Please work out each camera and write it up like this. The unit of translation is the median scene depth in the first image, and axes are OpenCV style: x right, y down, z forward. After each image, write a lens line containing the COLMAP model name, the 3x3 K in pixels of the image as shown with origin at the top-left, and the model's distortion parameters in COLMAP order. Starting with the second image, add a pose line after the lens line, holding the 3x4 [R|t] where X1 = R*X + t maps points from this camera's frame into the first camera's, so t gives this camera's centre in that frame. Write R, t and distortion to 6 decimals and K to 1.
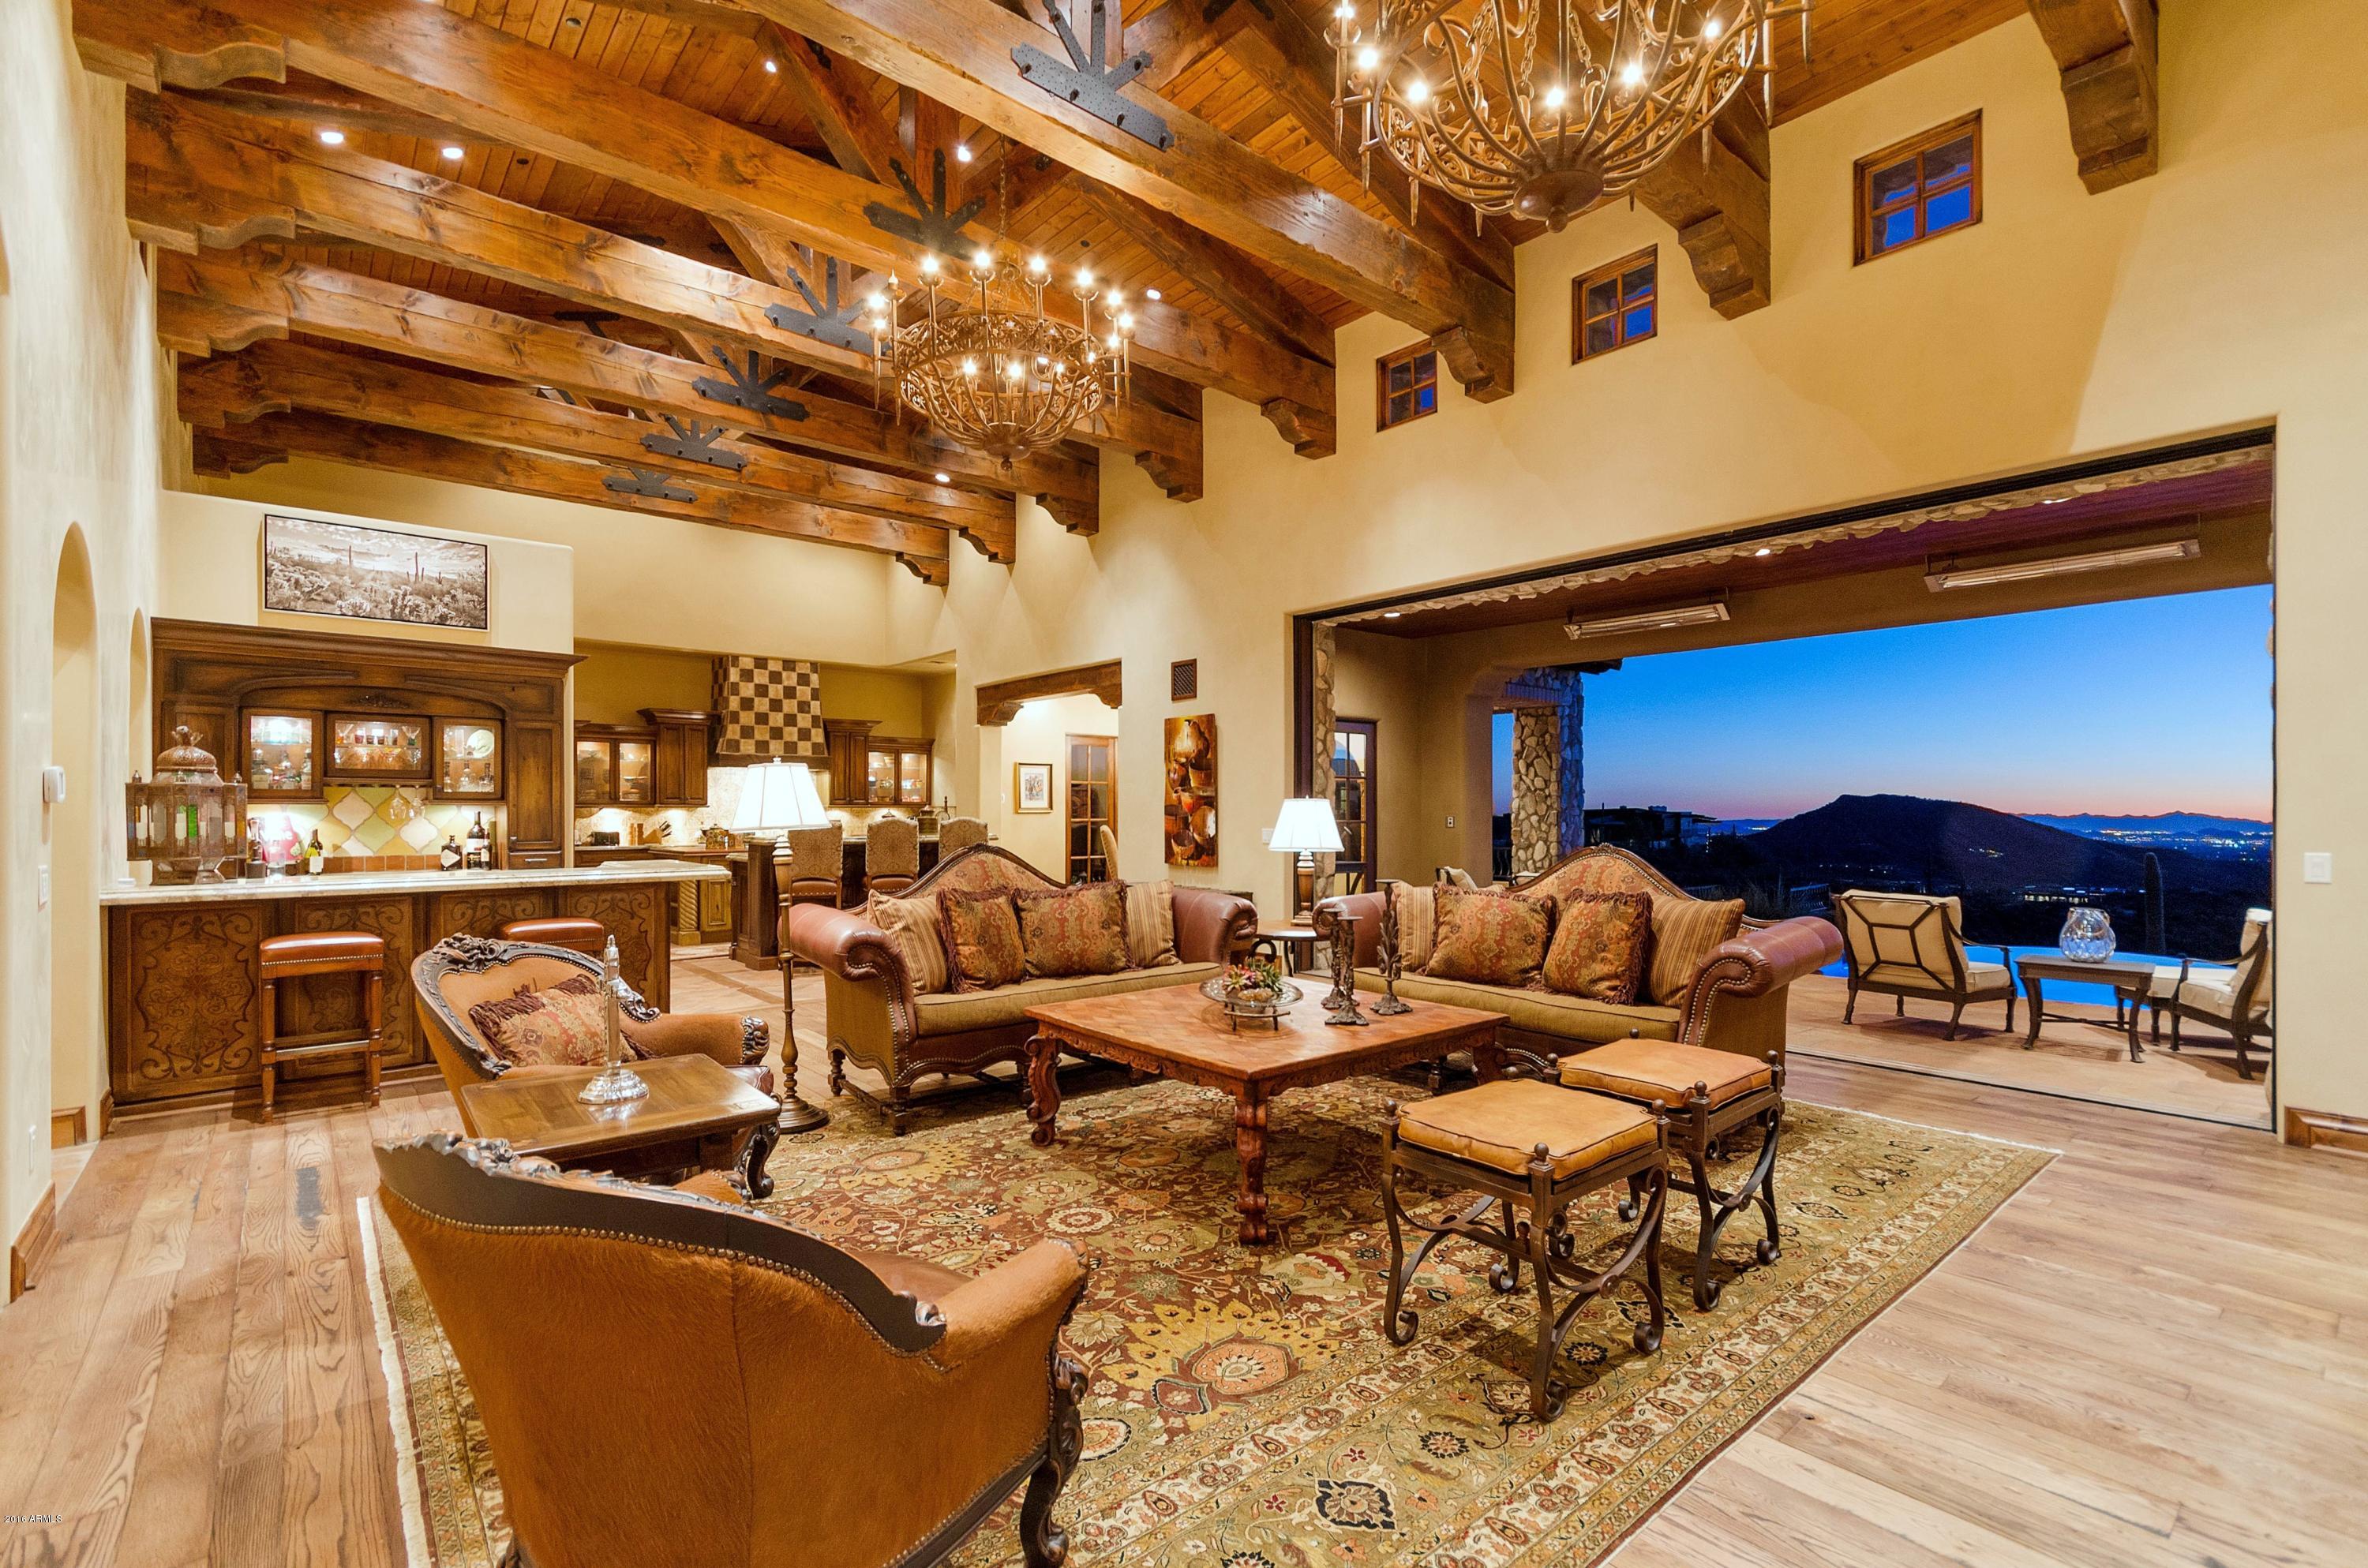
lens RADIAL K [[1056.2, 0, 1193.7], [0, 1056.2, 811.2], [0, 0, 1]] dist [0.003771, 0.000208]
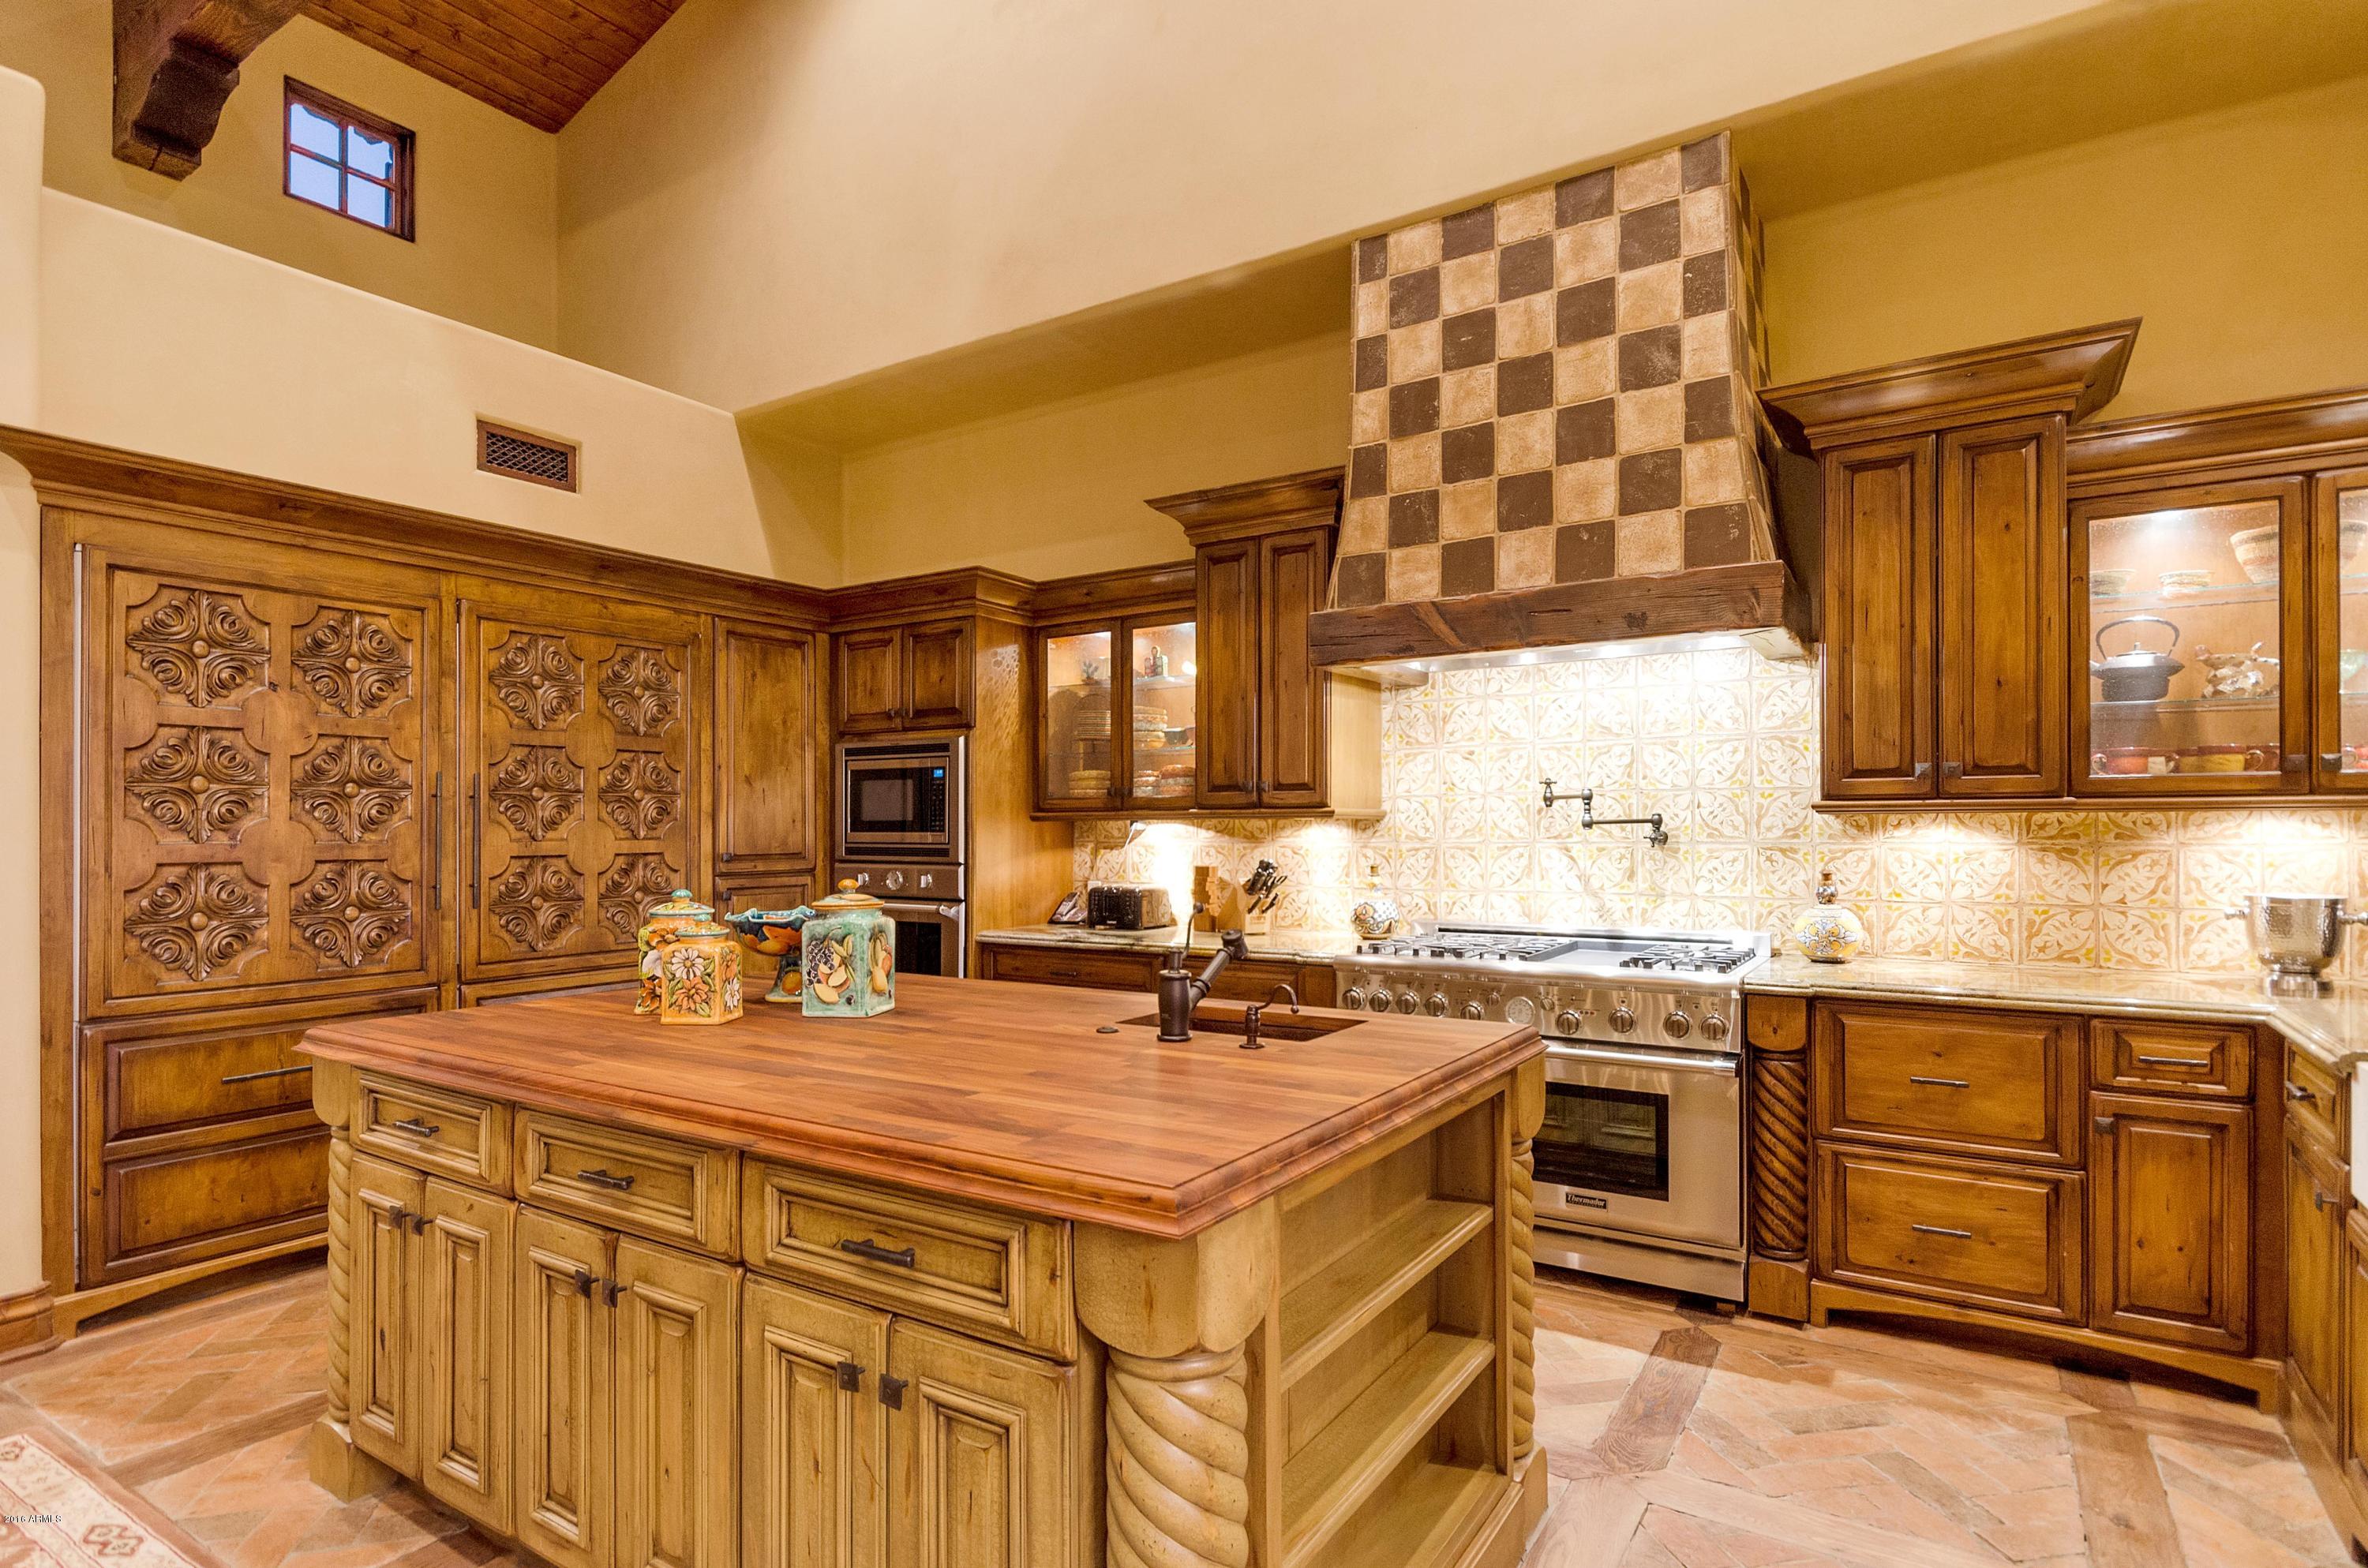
lens RADIAL K [[1213.6, 0, 1185.6], [0, 1213.6, 824.5], [0, 0, 1]] dist [0.002253, 0.000275]
pose [[0.279989, -0.005061, -0.959990, -0.259666], [0.001800, 0.999987, -0.004747, -0.000138], [0.960002, -0.000399, 0.279994, 1.421860]]
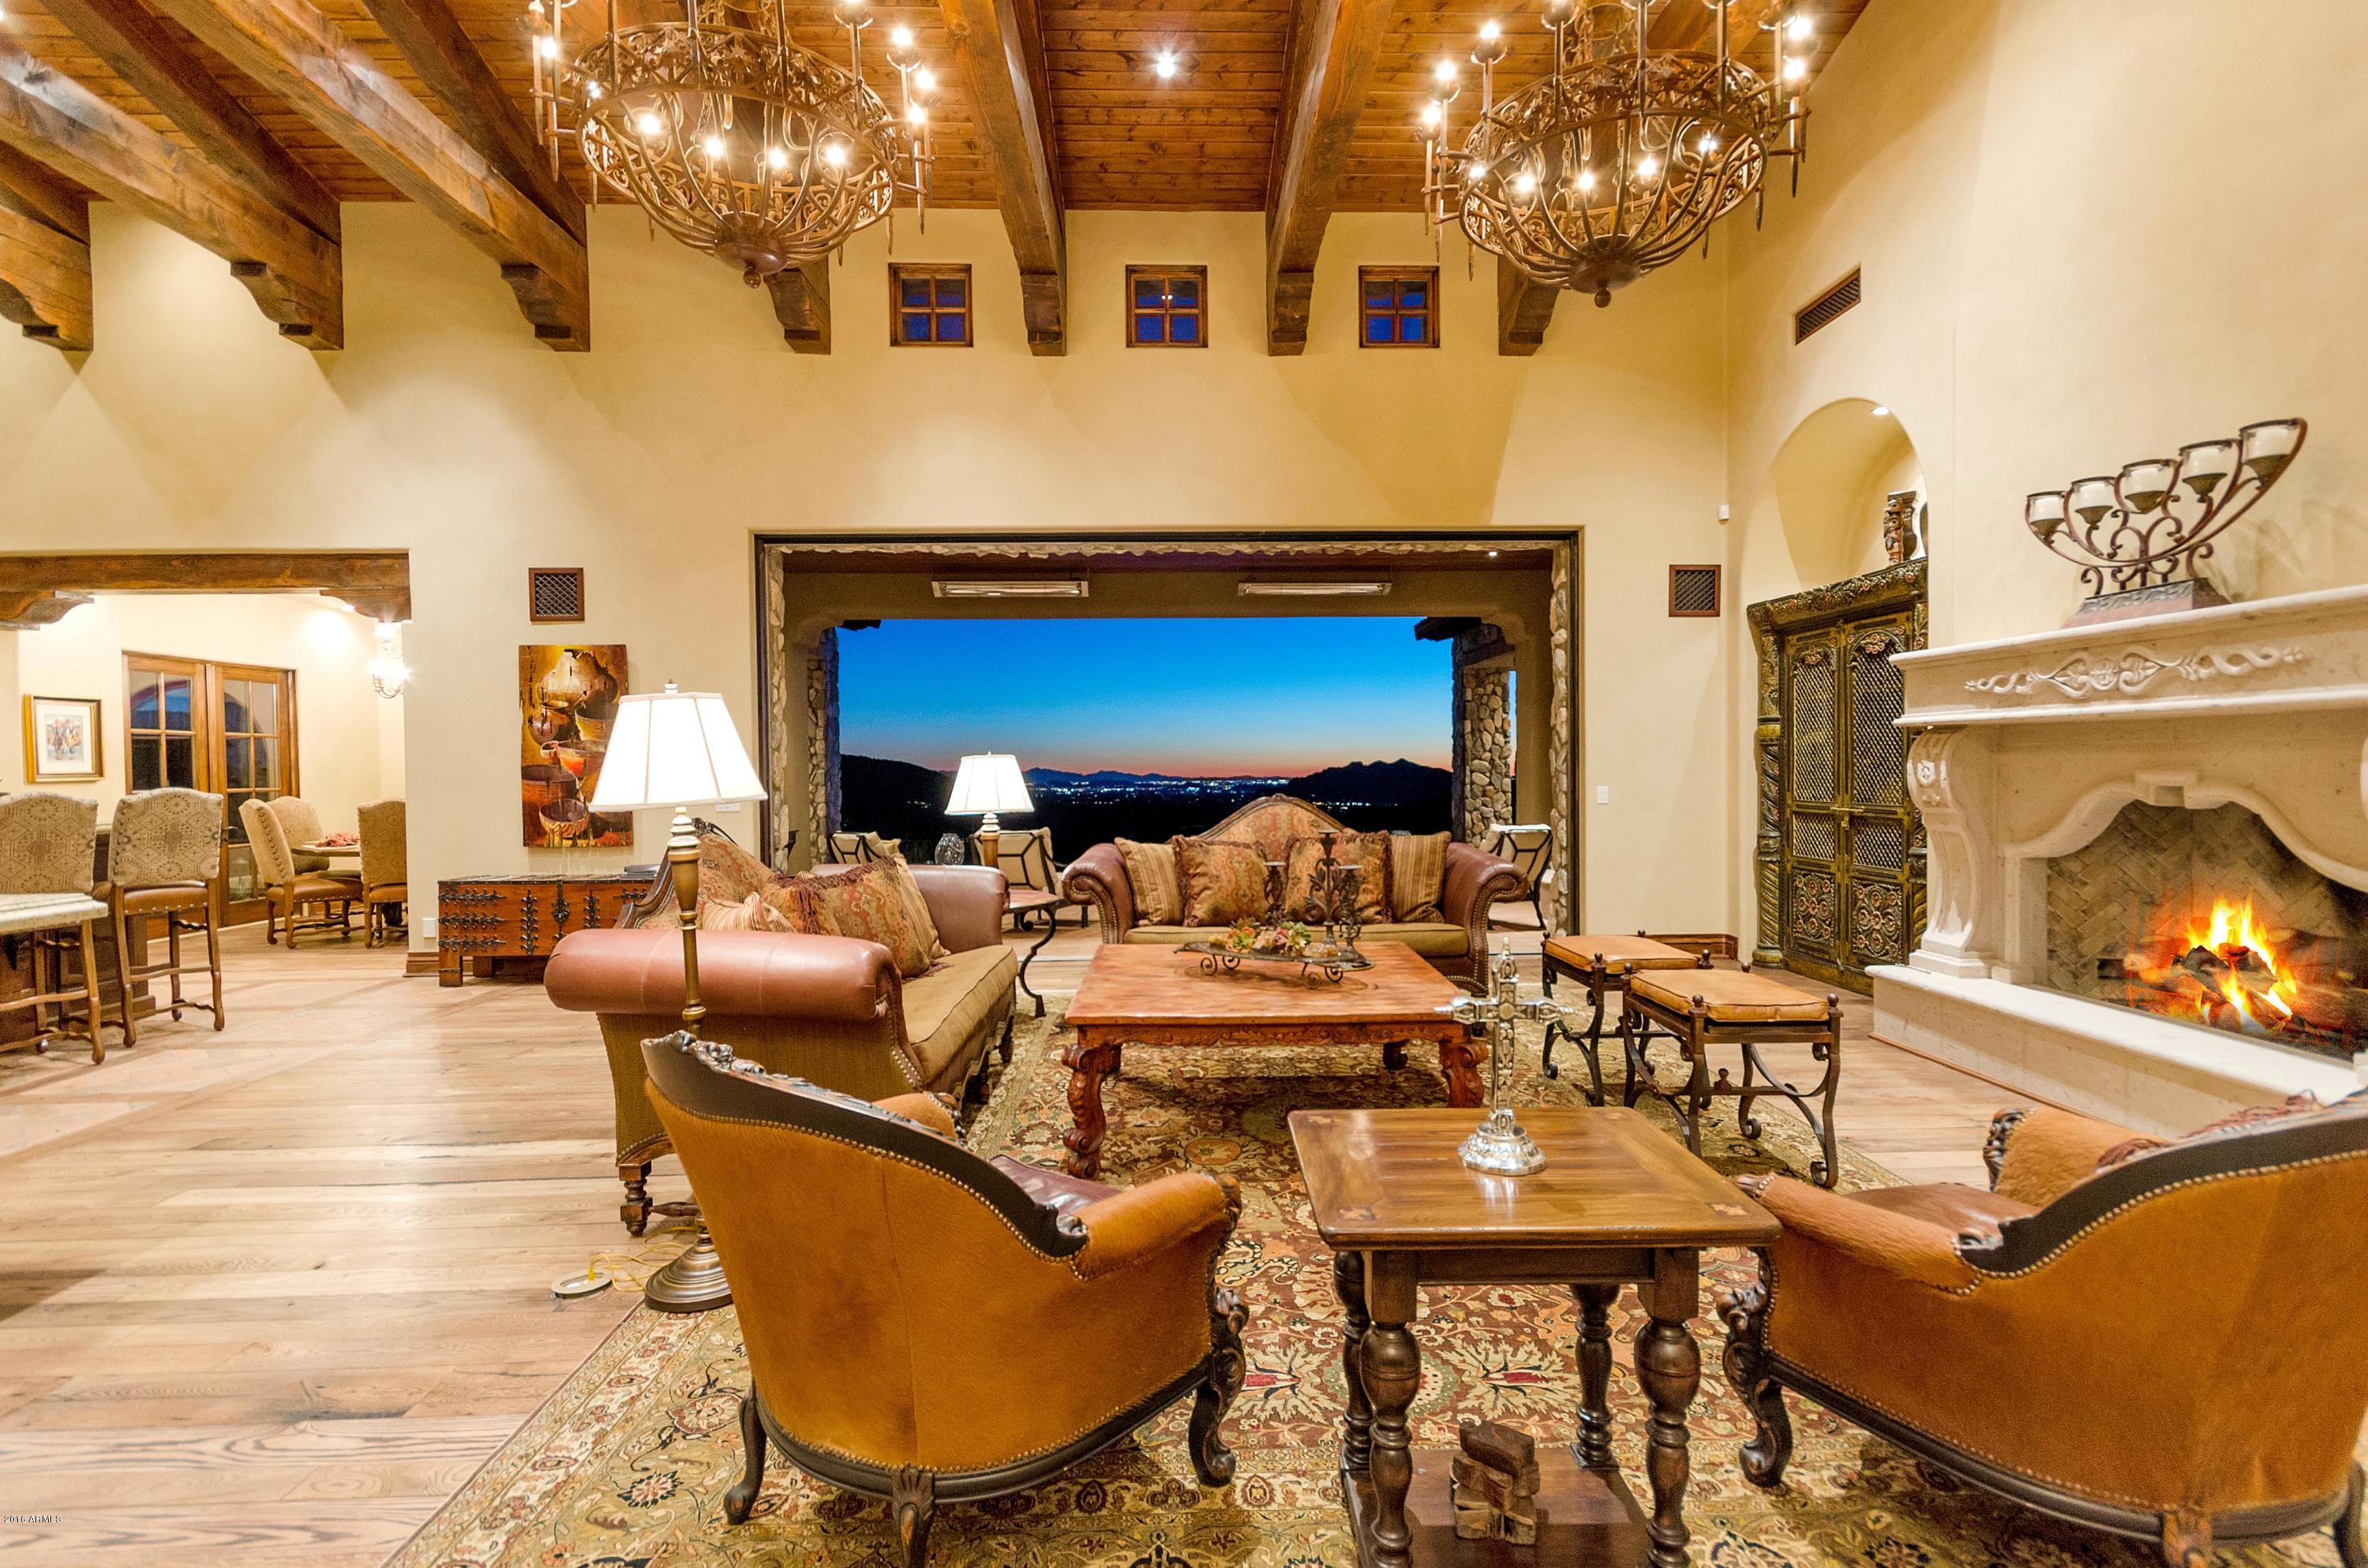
lens RADIAL K [[1087.4, 0, 1194.5], [0, 1087.4, 793.0], [0, 0, 1]] dist [0.005433, 0.000547]
pose [[0.627262, -0.026098, 0.778371, -0.384965], [0.010820, 0.999634, 0.024797, -0.000789], [-0.778734, -0.007132, 0.627314, 0.215959]]
